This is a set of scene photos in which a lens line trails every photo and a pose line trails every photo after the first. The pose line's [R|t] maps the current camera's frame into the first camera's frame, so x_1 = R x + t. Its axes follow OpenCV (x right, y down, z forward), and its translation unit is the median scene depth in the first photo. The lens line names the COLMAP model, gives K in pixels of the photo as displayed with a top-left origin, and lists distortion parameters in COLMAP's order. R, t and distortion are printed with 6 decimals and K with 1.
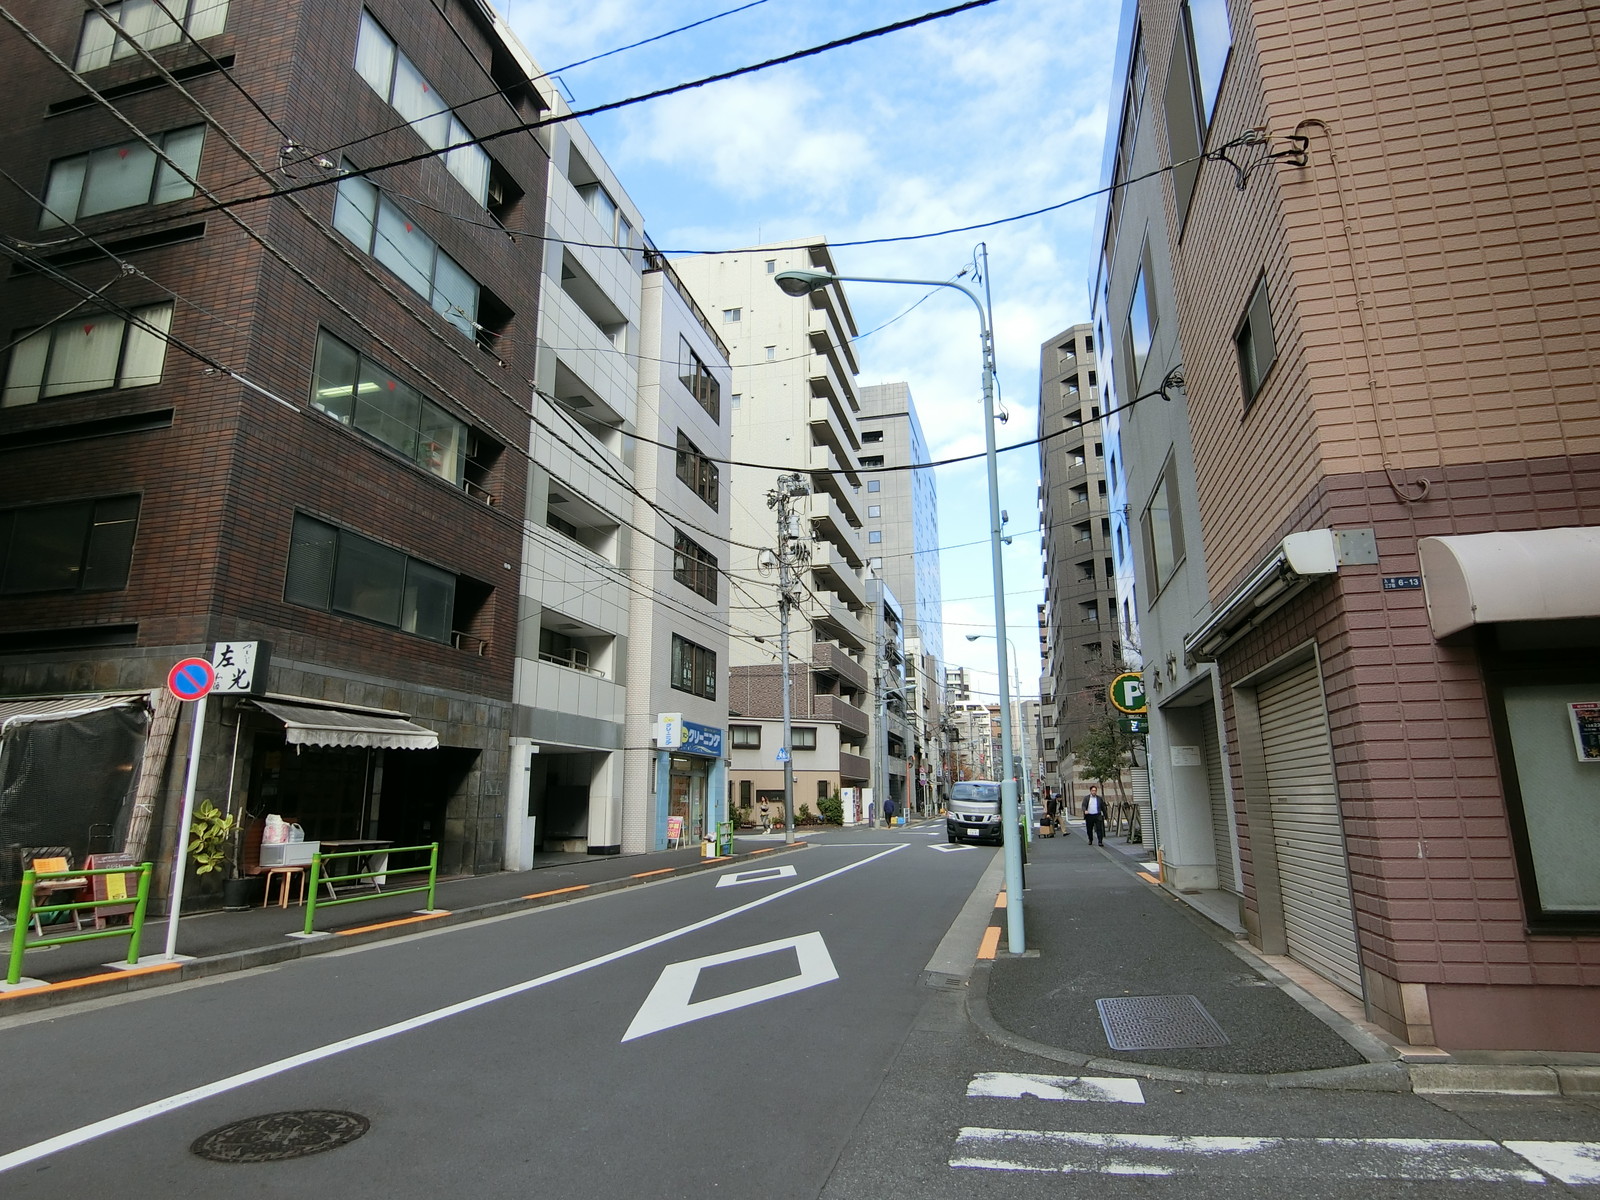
lens RADIAL K [[882.9, 0, 800.0], [0, 882.9, 600.0], [0, 0, 1]] dist [-0.027878, -0.000267]
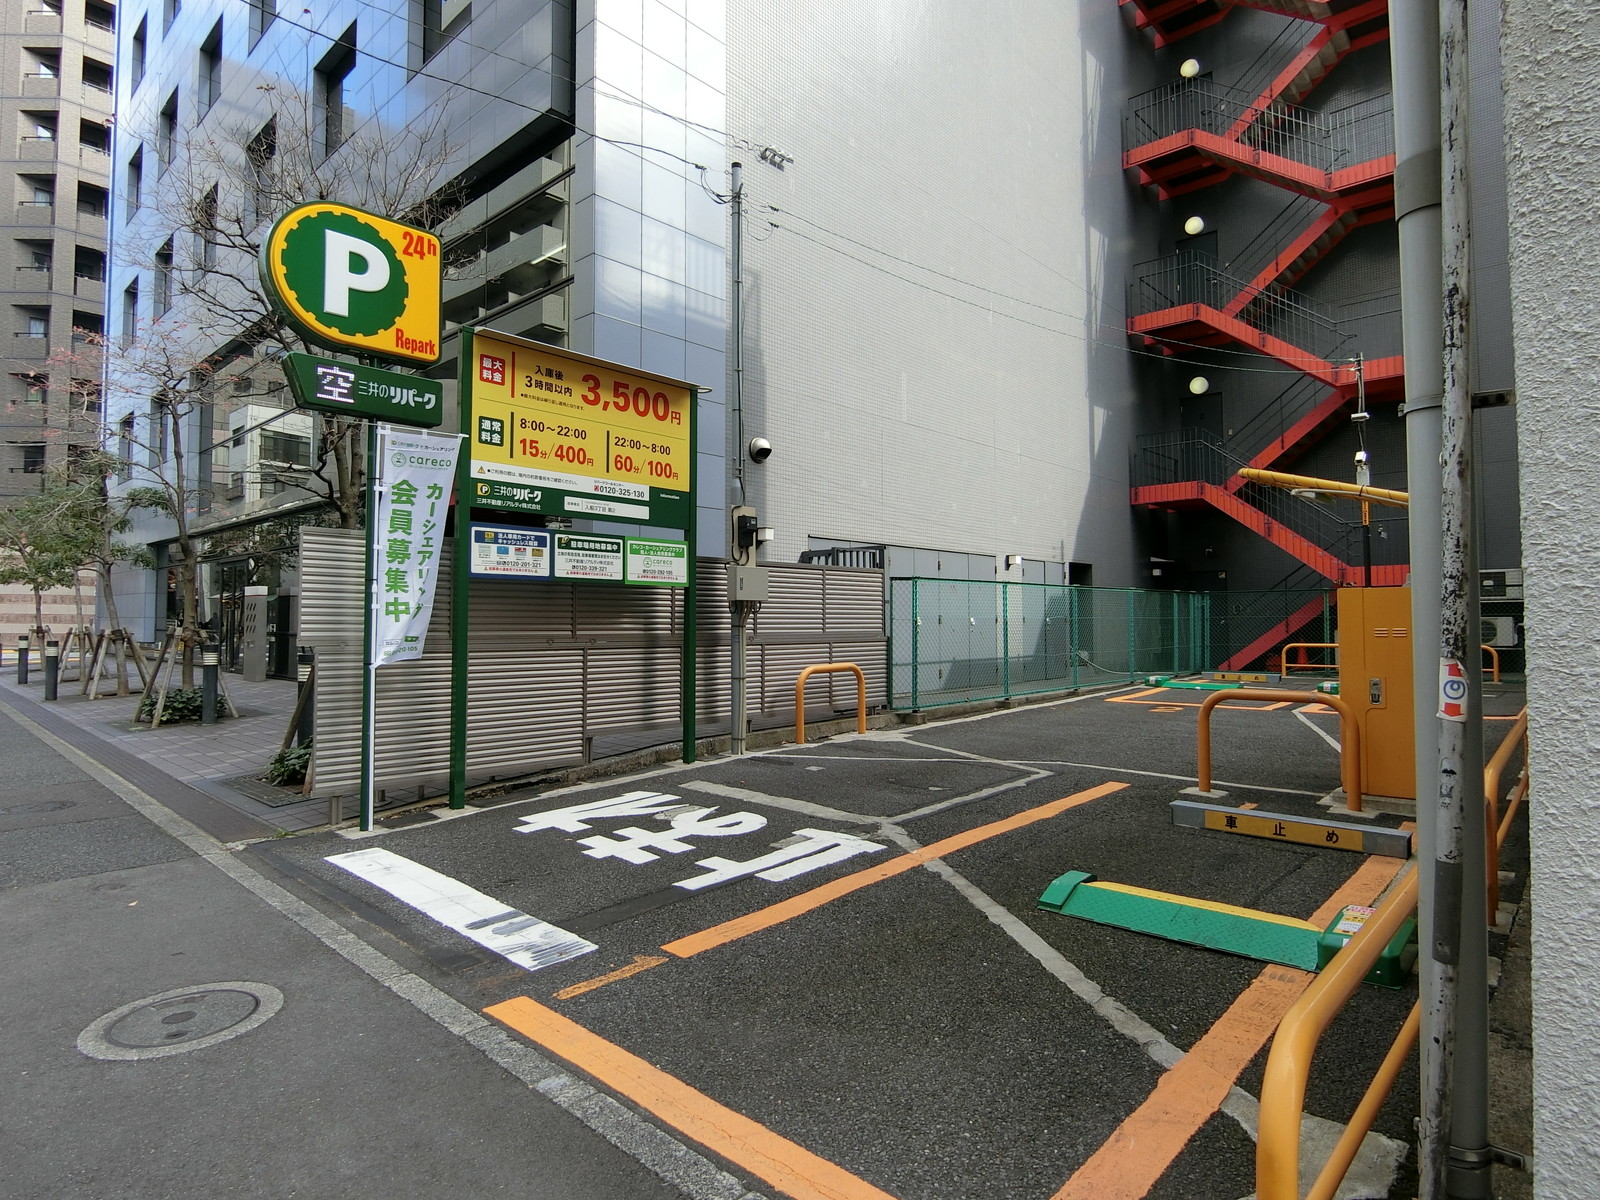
lens RADIAL K [[882.9, 0, 800.0], [0, 882.9, 600.0], [0, 0, 1]] dist [-0.027878, -0.000267]
pose [[0.473533, 0.031071, 0.880228, 0.072885], [-0.202604, 0.976421, 0.074527, 0.059319], [-0.857157, -0.213628, 0.468662, 0.264854]]
